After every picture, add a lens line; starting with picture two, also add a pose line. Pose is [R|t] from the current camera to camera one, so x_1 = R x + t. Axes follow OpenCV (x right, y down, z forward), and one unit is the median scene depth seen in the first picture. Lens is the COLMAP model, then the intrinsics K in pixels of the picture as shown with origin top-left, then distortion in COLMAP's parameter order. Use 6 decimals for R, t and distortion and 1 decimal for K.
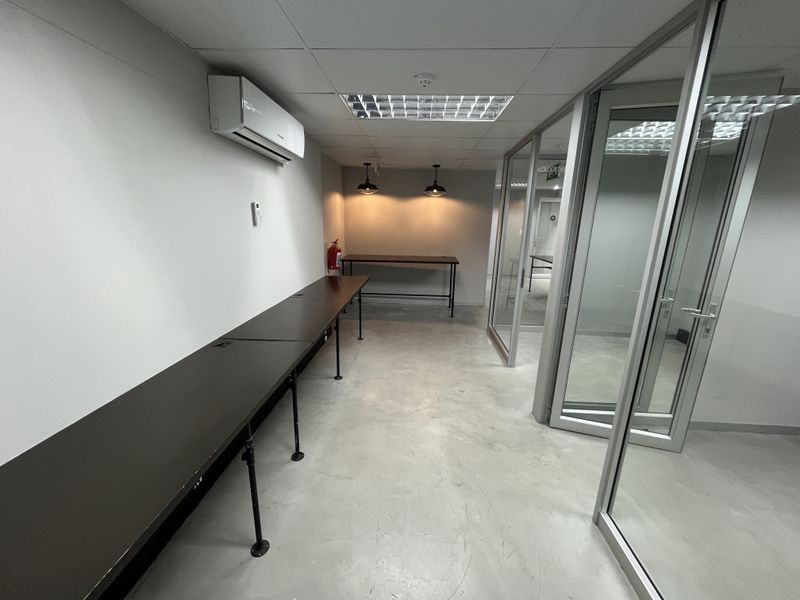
lens RADIAL K [[323.8, 0, 401.7], [0, 323.8, 299.7], [0, 0, 1]] dist [-0.001511, -0.000027]
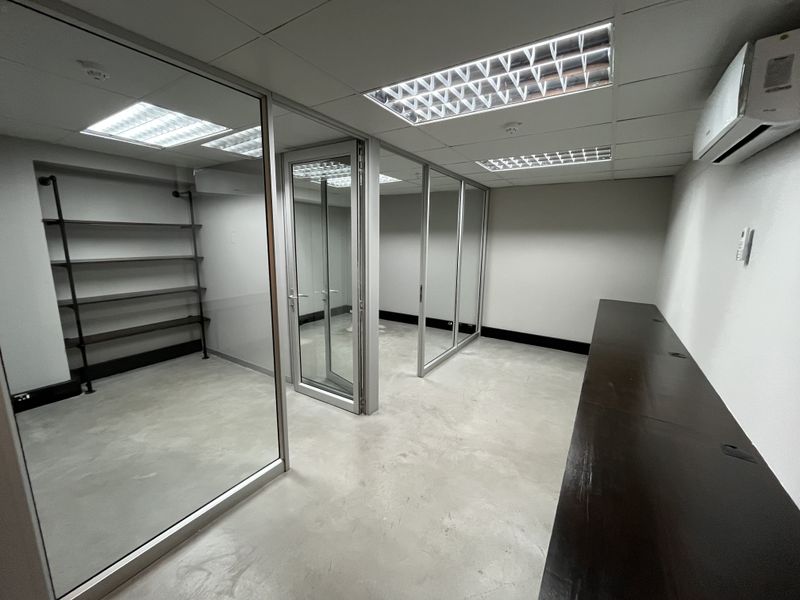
lens RADIAL K [[323.8, 0, 399.4], [0, 323.8, 298.6], [0, 0, 1]] dist [-0.001511, -0.000027]
pose [[-0.872338, -0.121304, 0.473616, -0.155562], [0.085633, 0.915845, 0.392295, -0.442767], [-0.481345, 0.382771, -0.788539, 1.734550]]
